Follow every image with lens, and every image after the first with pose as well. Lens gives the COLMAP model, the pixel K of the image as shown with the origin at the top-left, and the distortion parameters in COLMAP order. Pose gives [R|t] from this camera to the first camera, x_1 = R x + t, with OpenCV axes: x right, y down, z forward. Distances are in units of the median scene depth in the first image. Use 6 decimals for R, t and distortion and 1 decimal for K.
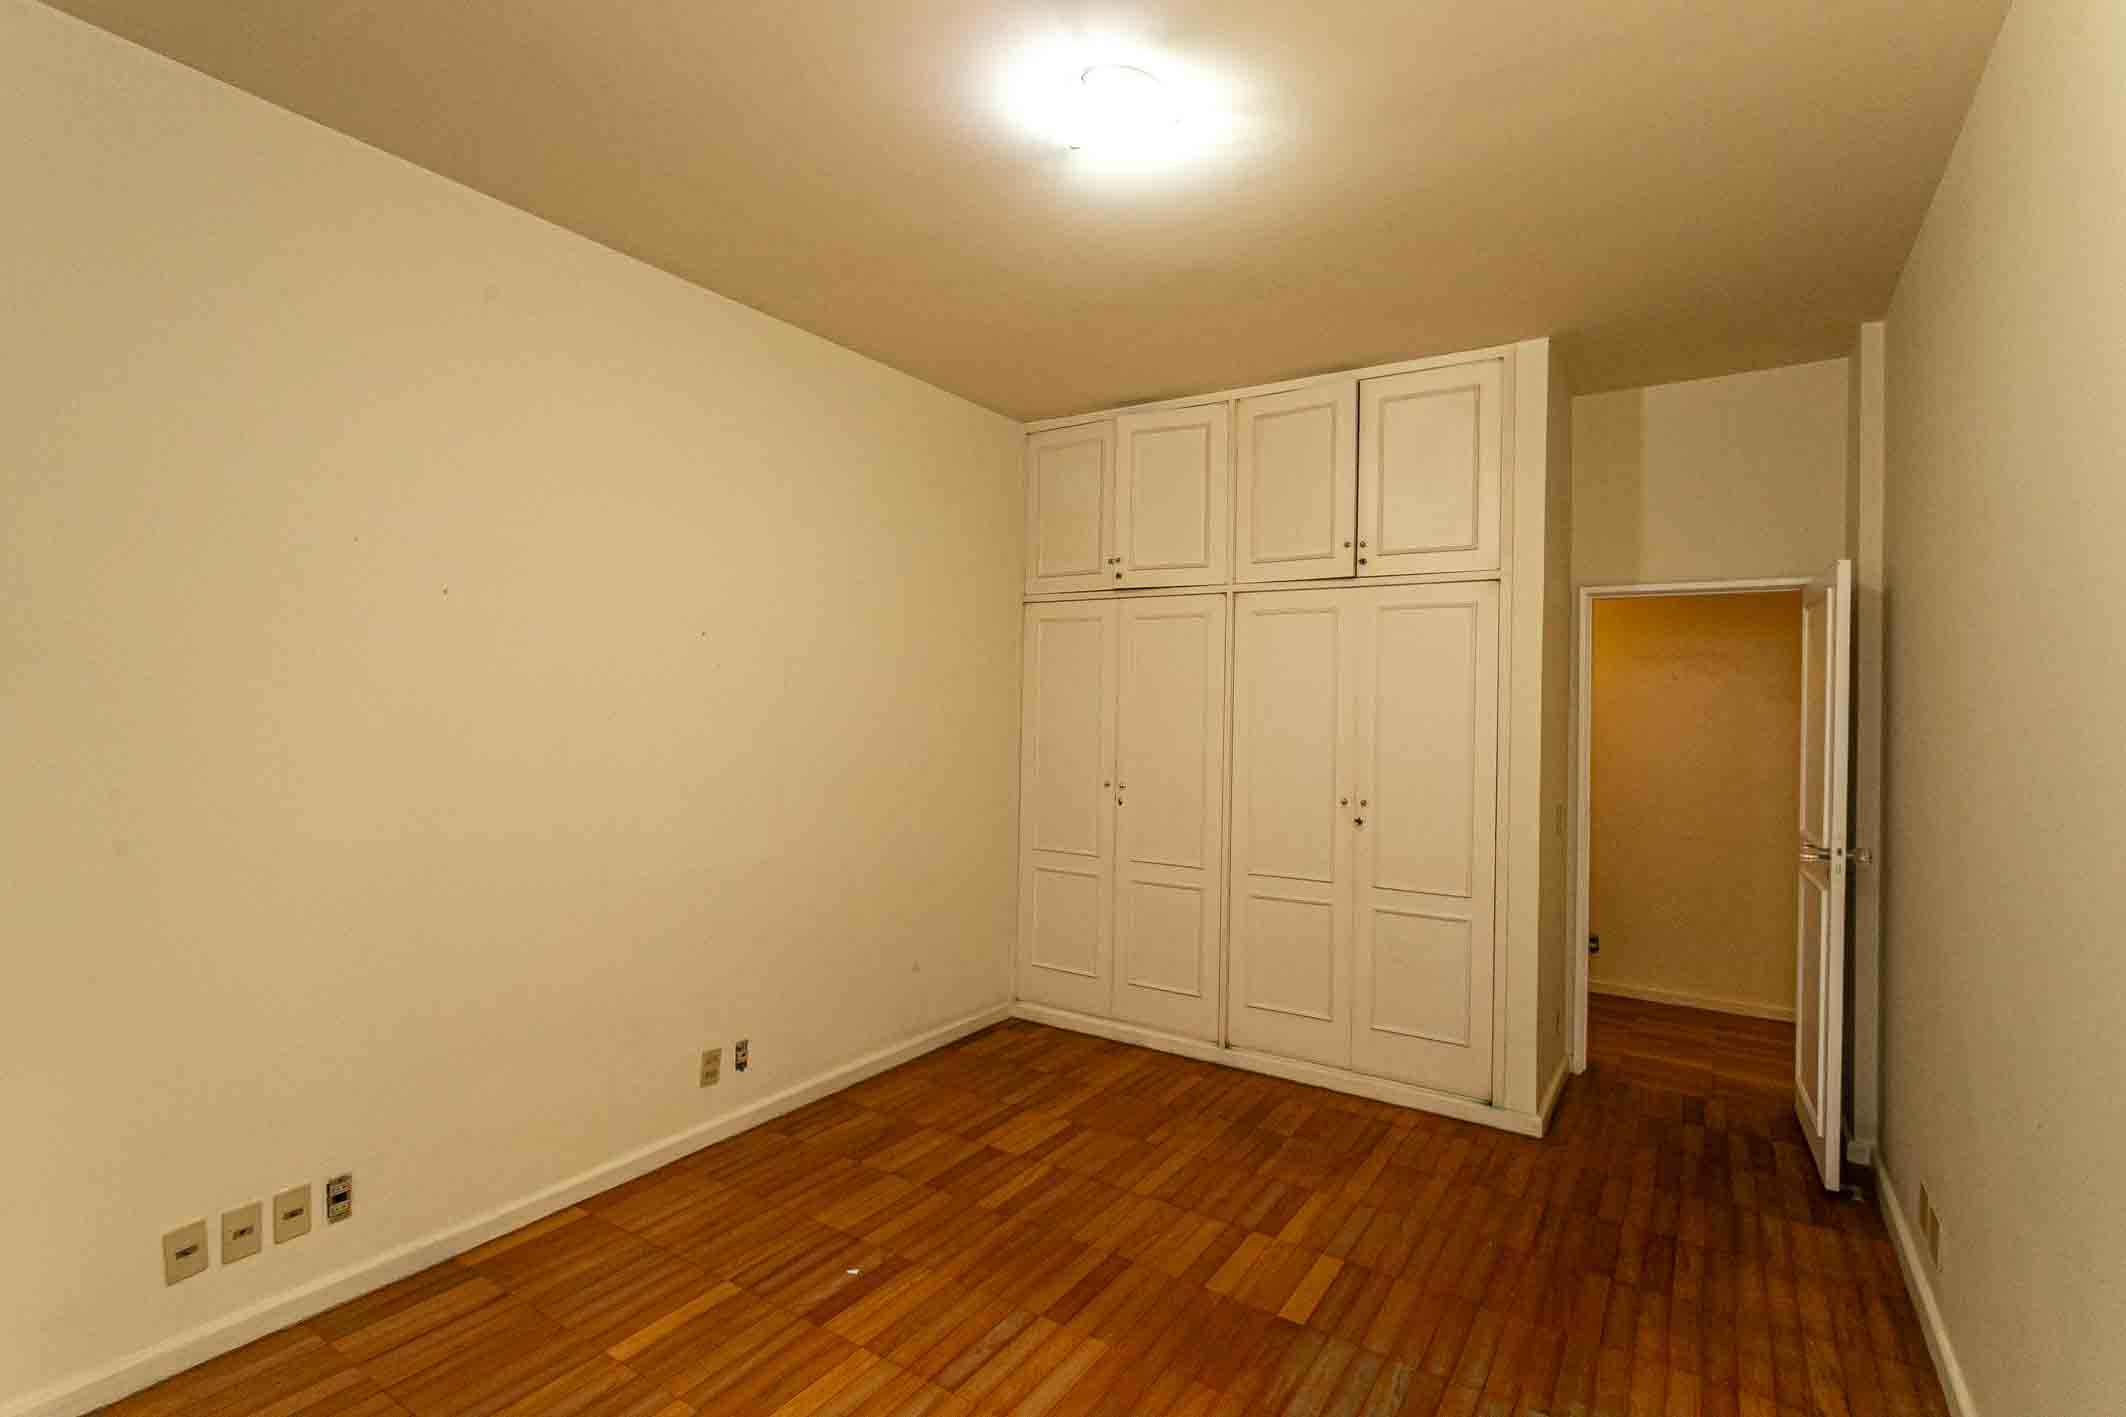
lens RADIAL K [[1004.5, 0, 1063.7], [0, 1004.5, 697.4], [0, 0, 1]] dist [0.004339, 0.000827]
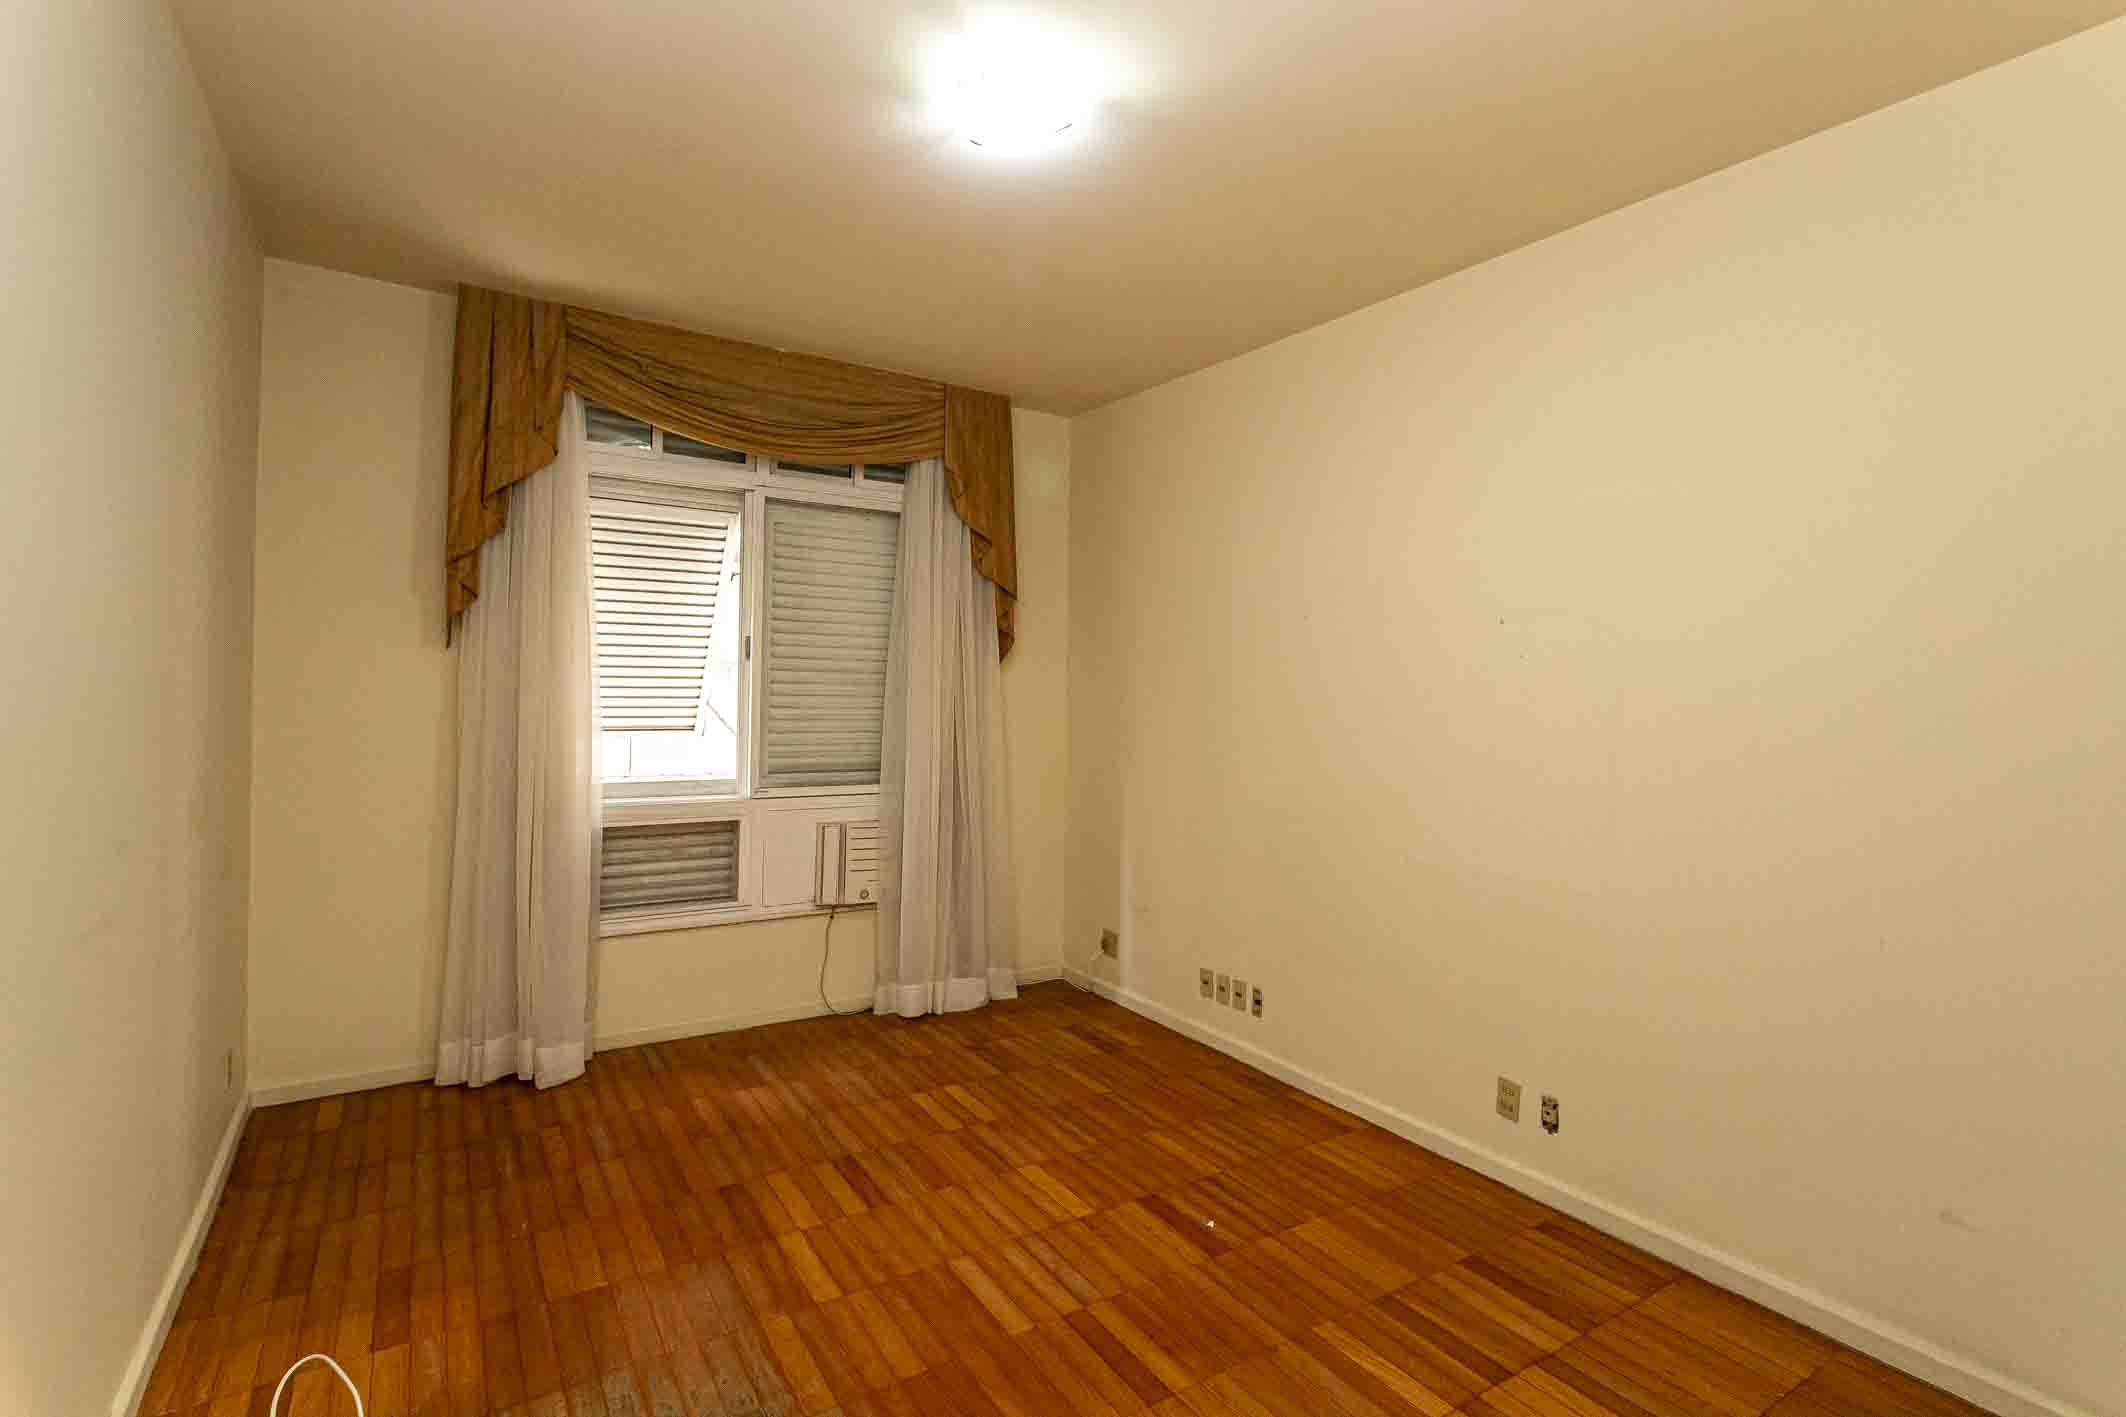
lens RADIAL K [[1004.5, 0, 1063.7], [0, 1004.5, 697.4], [0, 0, 1]] dist [0.004339, 0.000827]
pose [[-0.407547, -0.016379, -0.913037, 0.797675], [-0.020043, 0.999759, -0.008988, 0.025531], [0.912964, 0.014637, -0.407777, 1.227864]]
